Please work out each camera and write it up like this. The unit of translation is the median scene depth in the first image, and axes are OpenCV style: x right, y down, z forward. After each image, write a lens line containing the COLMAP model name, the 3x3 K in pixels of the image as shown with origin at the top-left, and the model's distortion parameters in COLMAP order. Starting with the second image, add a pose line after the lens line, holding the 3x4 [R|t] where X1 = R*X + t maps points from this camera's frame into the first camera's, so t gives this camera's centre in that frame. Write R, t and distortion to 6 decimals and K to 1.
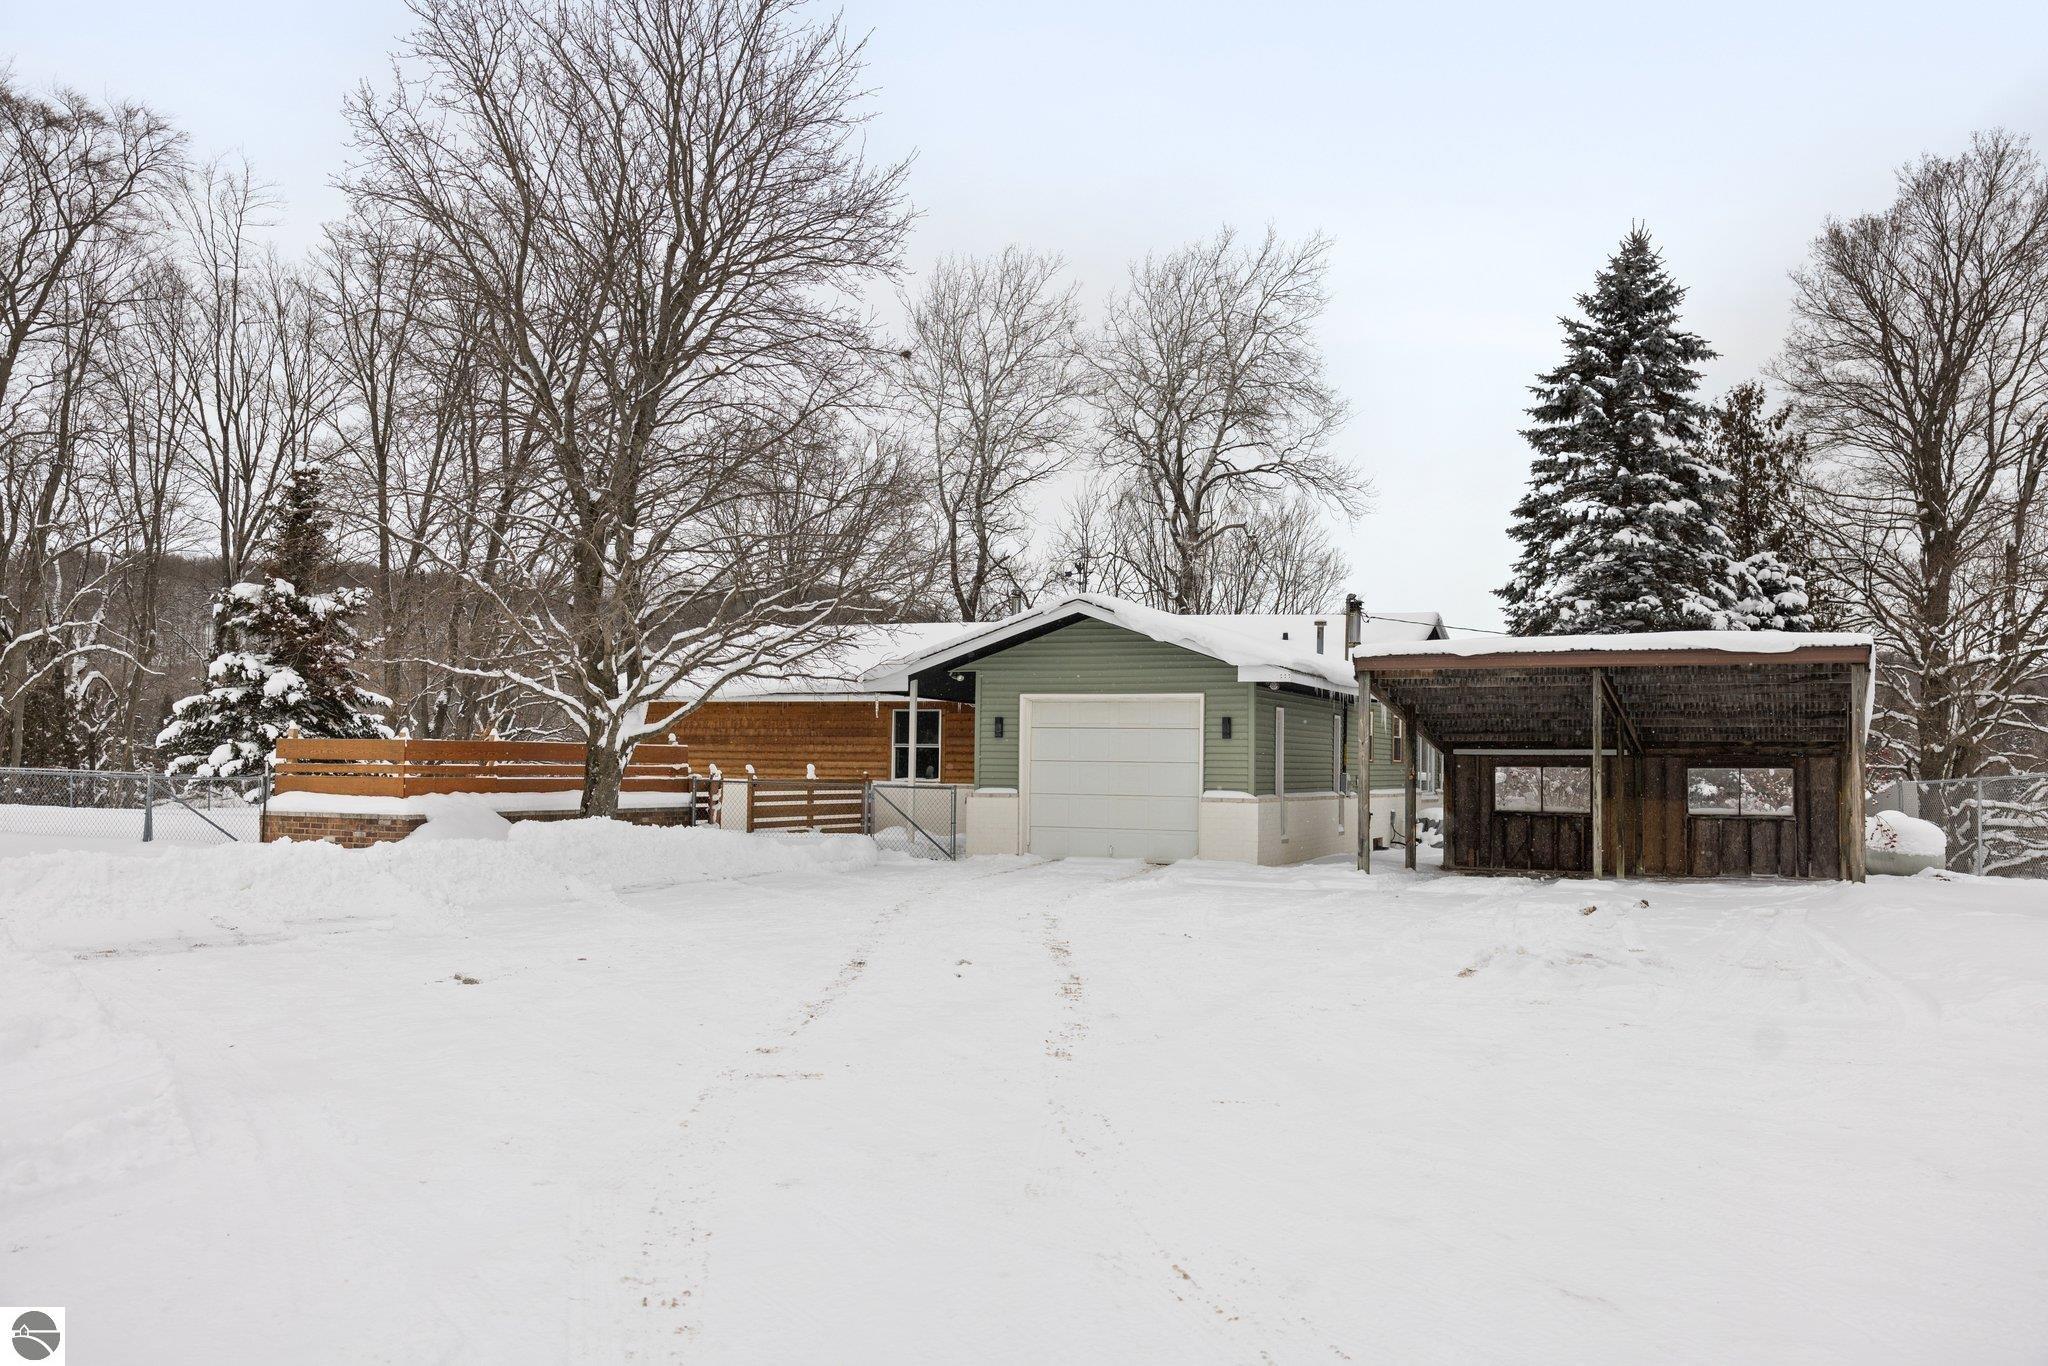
lens RADIAL K [[1710.7, 0, 1031.3], [0, 1710.7, 678.6], [0, 0, 1]] dist [-0.000526, -0.003655]
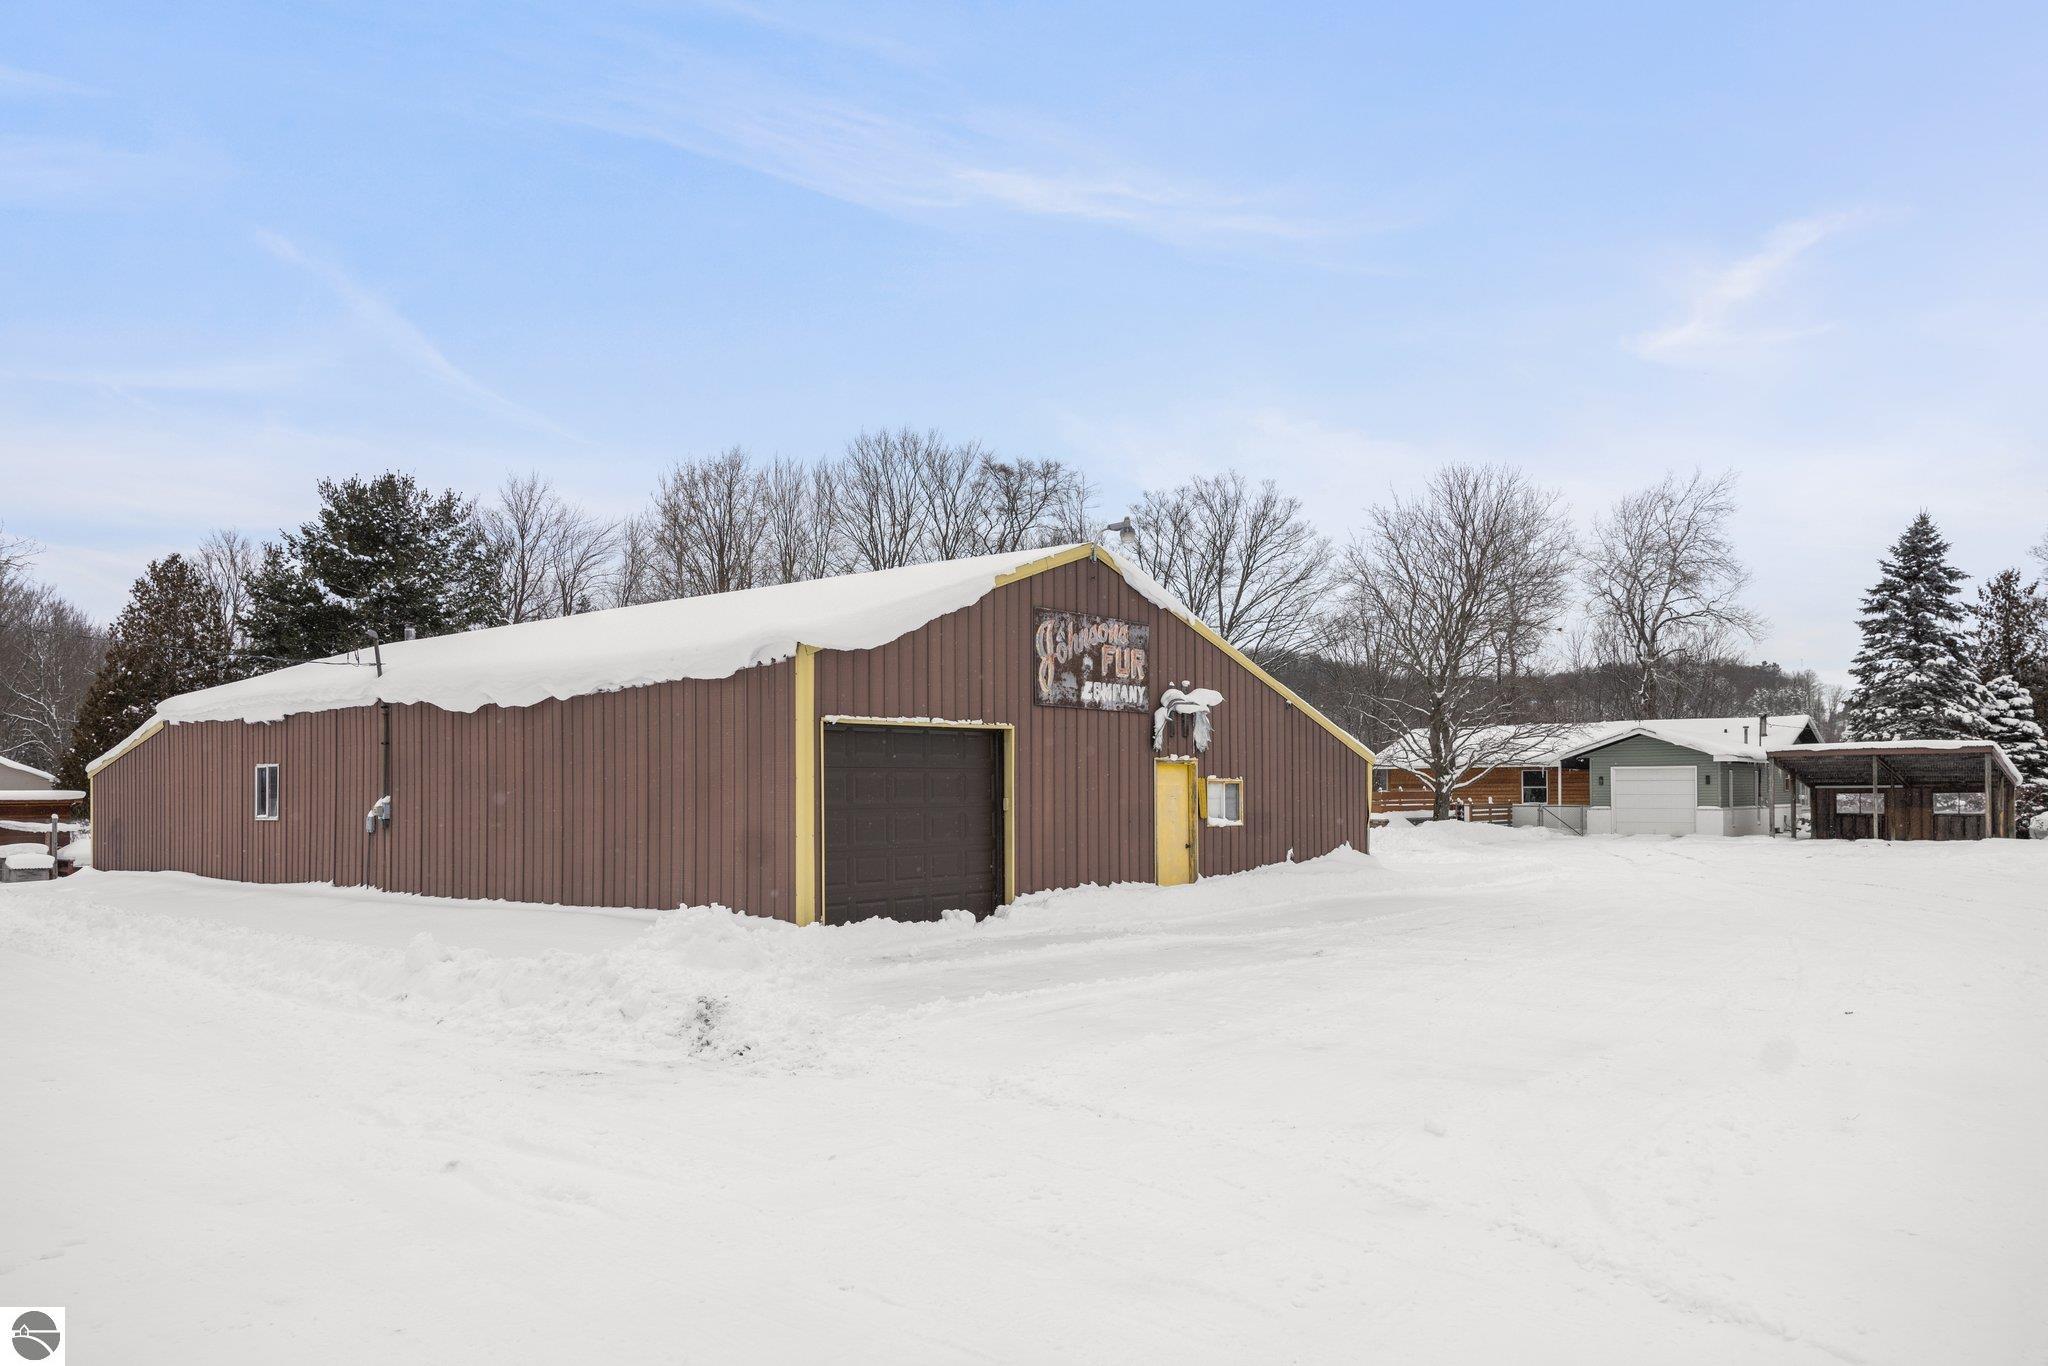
lens RADIAL K [[1374.6, 0, 1041.4], [0, 1374.6, 766.0], [0, 0, 1]] dist [0.009436, 0.005727]
pose [[0.958866, -0.022444, -0.282971, -0.170855], [0.031546, 0.999120, 0.027650, -0.053943], [0.282102, -0.035439, 0.958730, -0.816873]]
